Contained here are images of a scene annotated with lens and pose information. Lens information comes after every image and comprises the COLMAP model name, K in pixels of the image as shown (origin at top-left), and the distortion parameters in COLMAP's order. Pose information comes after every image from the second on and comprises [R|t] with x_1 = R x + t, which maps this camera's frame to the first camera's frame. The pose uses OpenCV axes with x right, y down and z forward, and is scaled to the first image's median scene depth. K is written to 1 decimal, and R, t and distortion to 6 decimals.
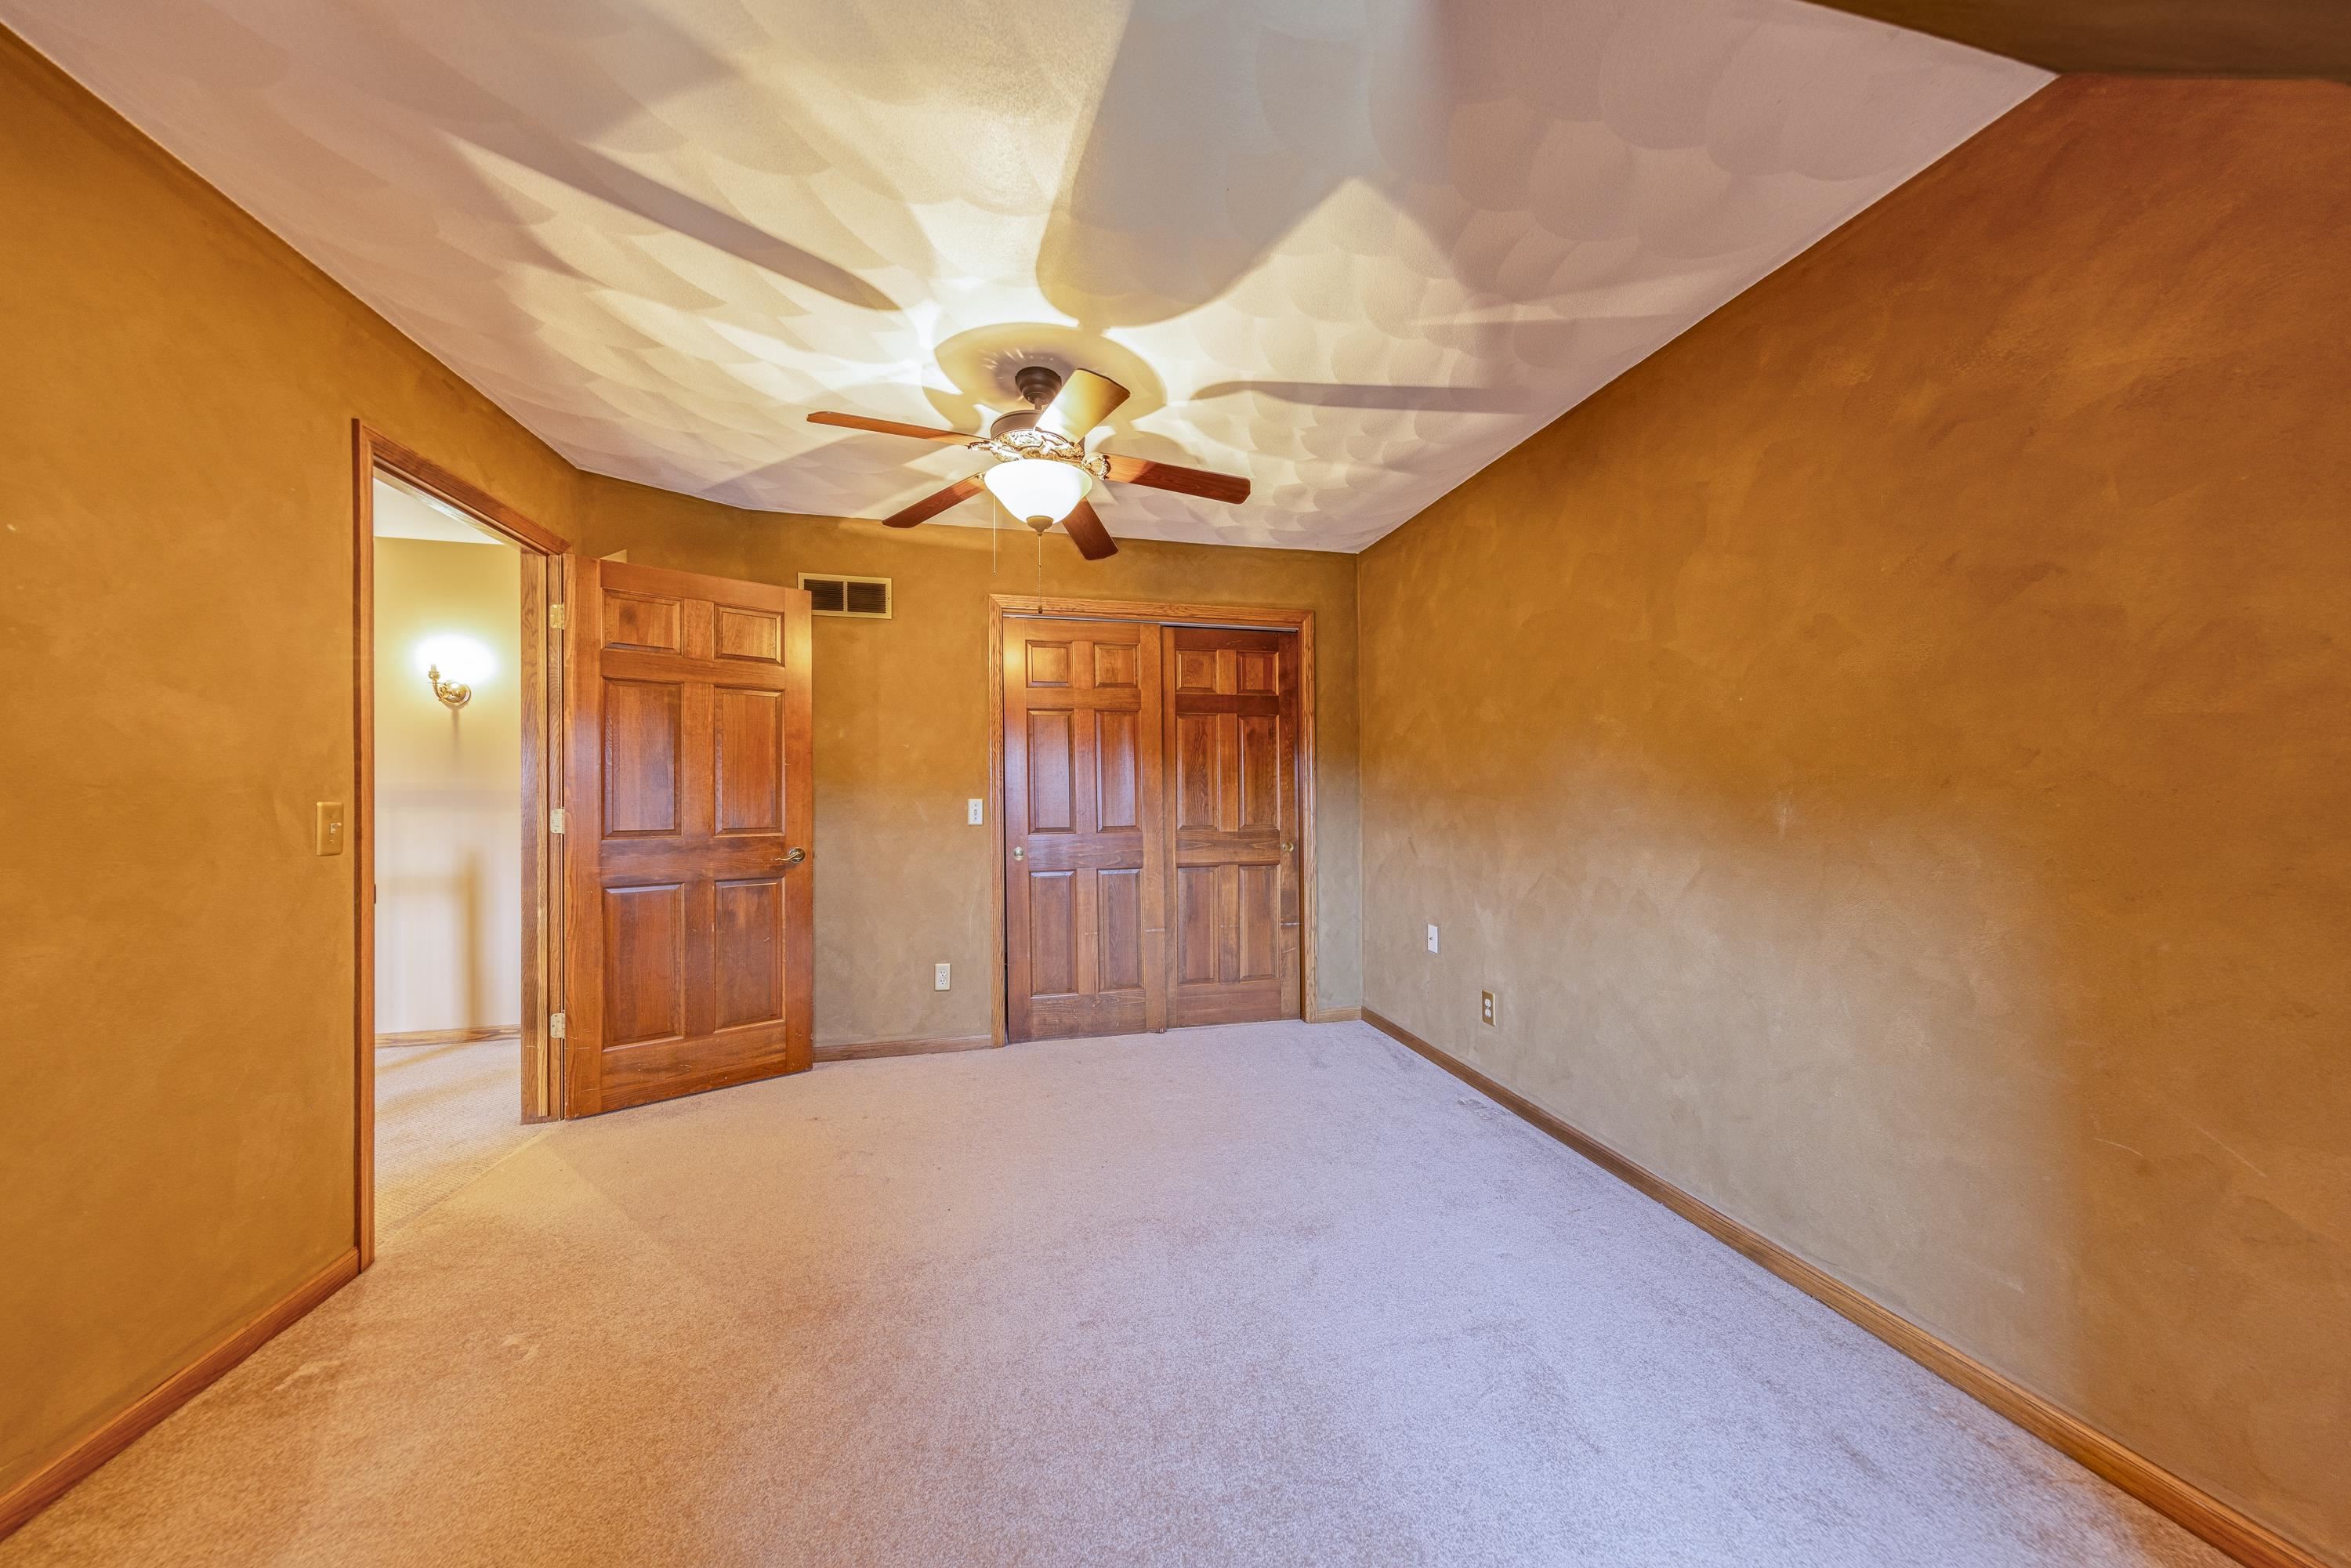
lens RADIAL K [[740.2, 0, 1178.6], [0, 740.2, 796.6], [0, 0, 1]] dist [0.004933, -0.000038]
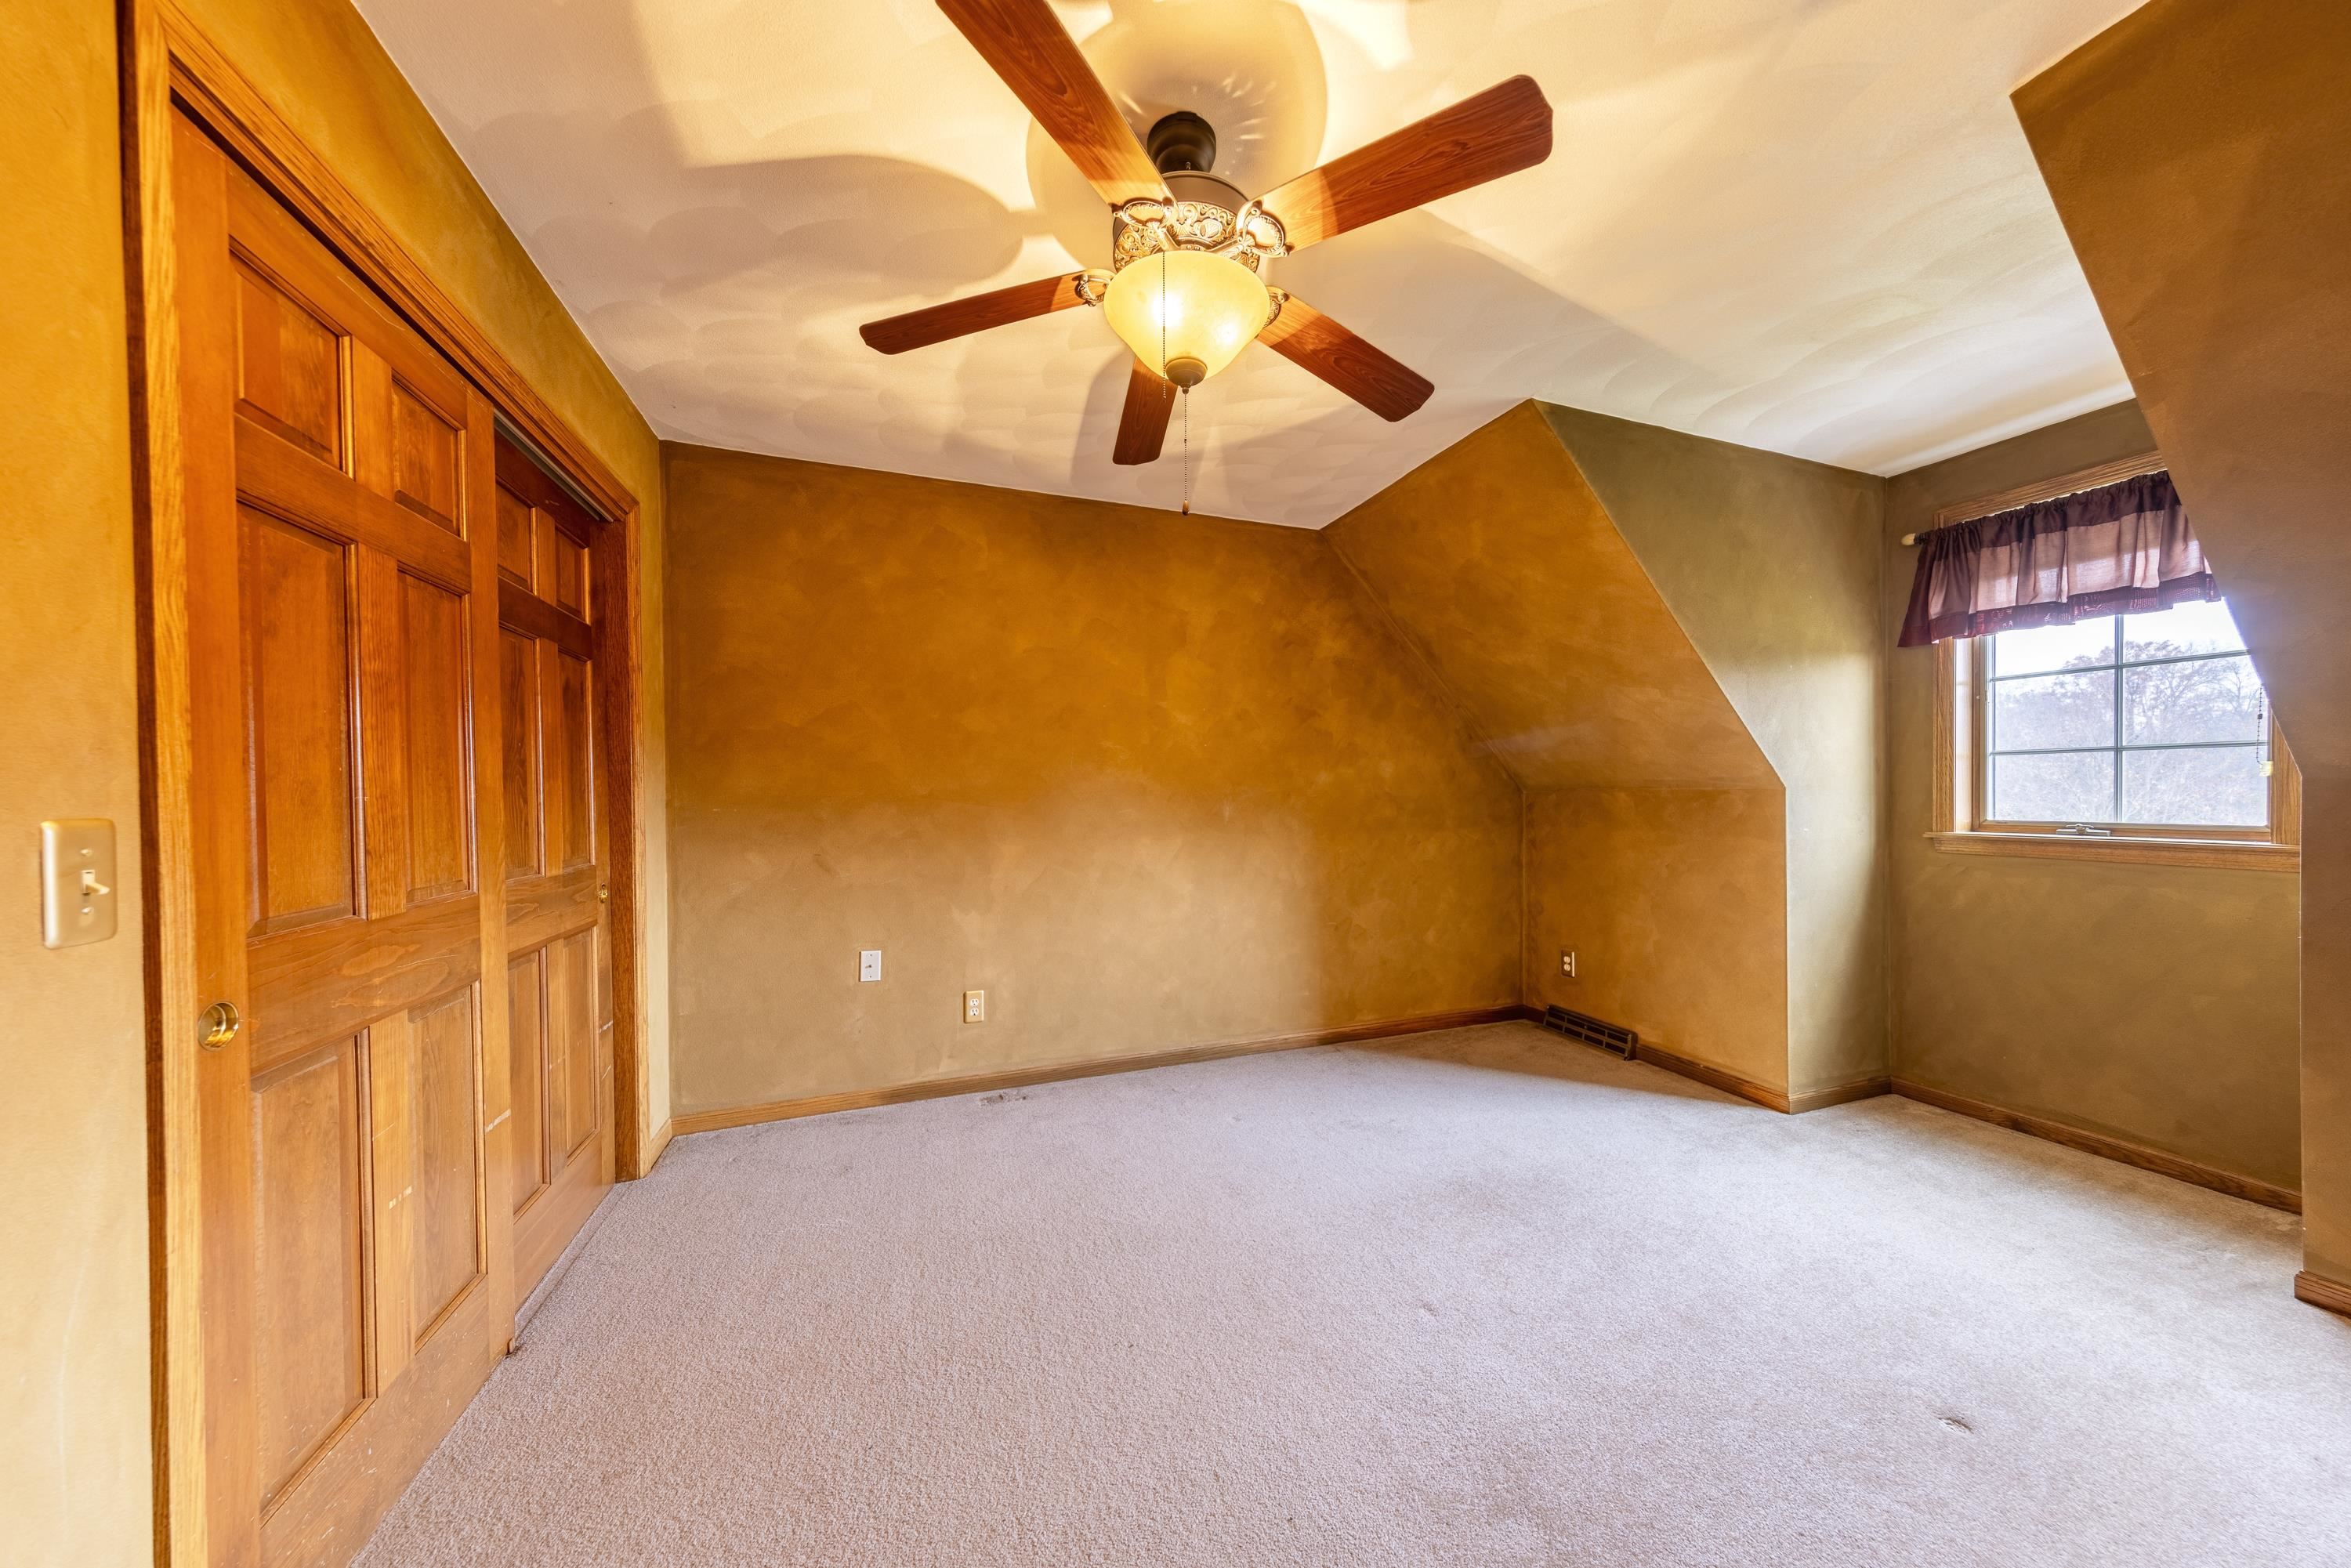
lens RADIAL K [[735.9, 0, 1173.4], [0, 735.9, 805.1], [0, 0, 1]] dist [0.006079, -0.000017]
pose [[-0.112989, -0.004332, 0.993587, -0.764767], [0.008183, 0.999953, 0.005291, -0.000193], [-0.993563, 0.008728, -0.112948, 1.012921]]
